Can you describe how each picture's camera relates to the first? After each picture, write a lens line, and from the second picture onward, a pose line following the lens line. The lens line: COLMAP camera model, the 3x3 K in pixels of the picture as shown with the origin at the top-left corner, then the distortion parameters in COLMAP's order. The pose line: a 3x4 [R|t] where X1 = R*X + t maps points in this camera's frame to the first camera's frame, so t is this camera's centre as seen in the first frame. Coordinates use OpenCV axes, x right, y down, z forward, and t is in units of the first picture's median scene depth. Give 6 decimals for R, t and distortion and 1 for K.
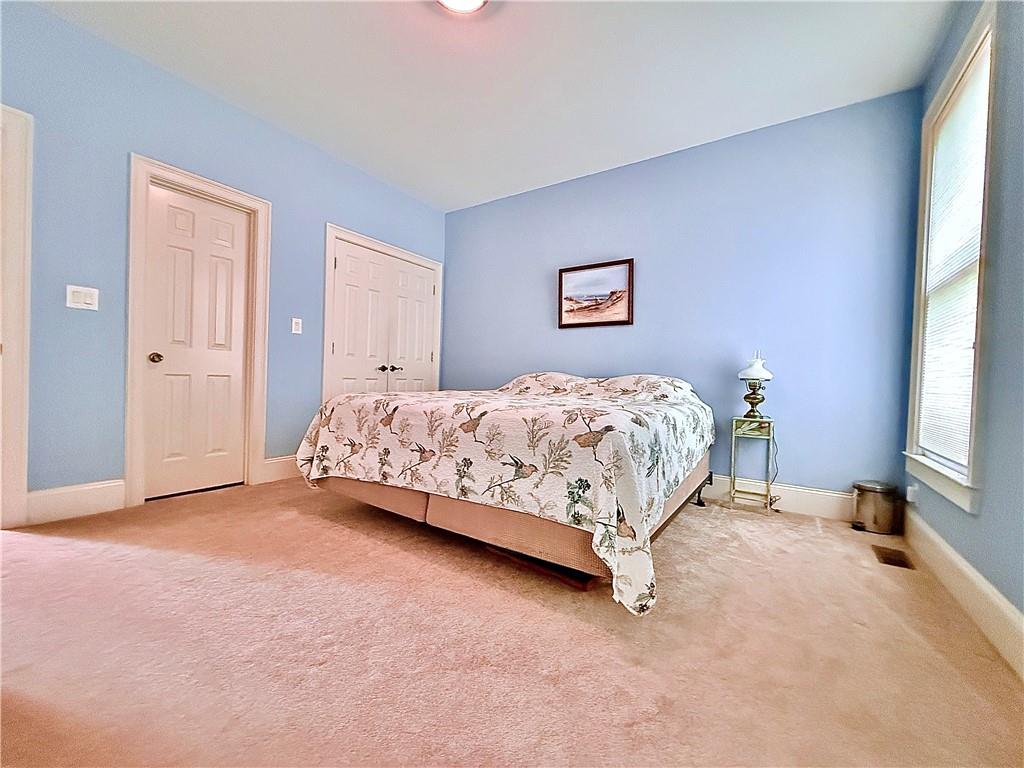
lens RADIAL K [[410.1, 0, 512.7], [0, 410.1, 385.6], [0, 0, 1]] dist [-0.000363, -0.000095]
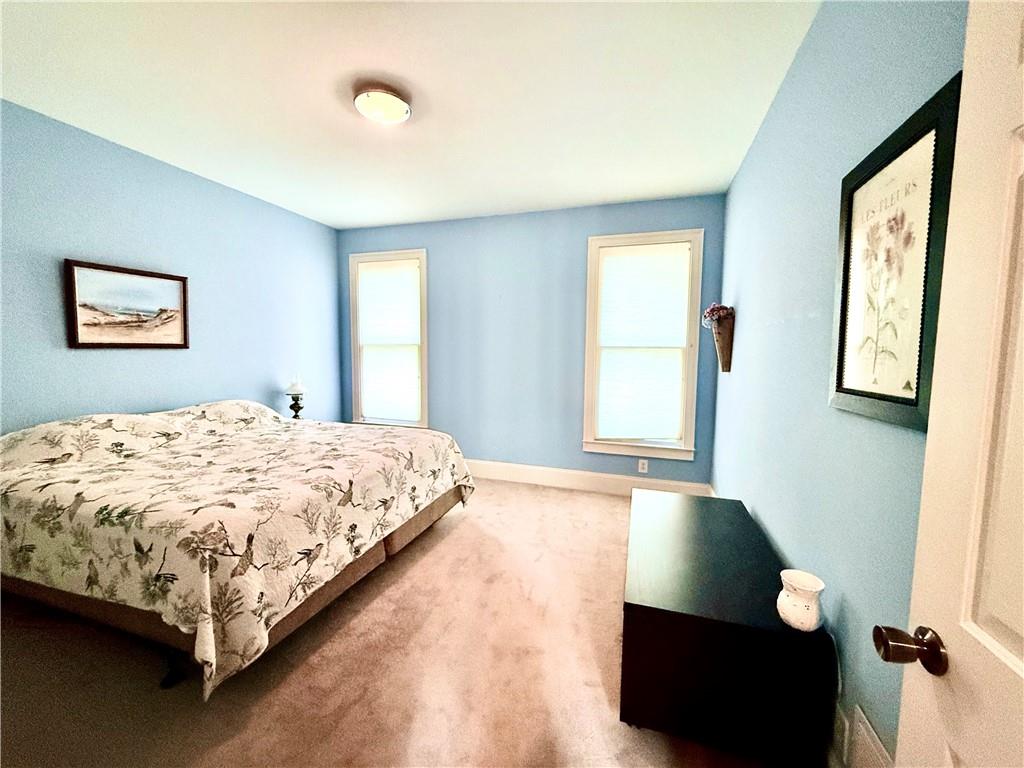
lens RADIAL K [[410.1, 0, 511.8], [0, 410.1, 382.0], [0, 0, 1]] dist [-0.000363, -0.000095]
pose [[-0.268064, -0.112365, 0.956826, -0.961622], [-0.005966, 0.993350, 0.114983, -0.221232], [-0.963383, 0.025114, -0.266952, 0.649679]]
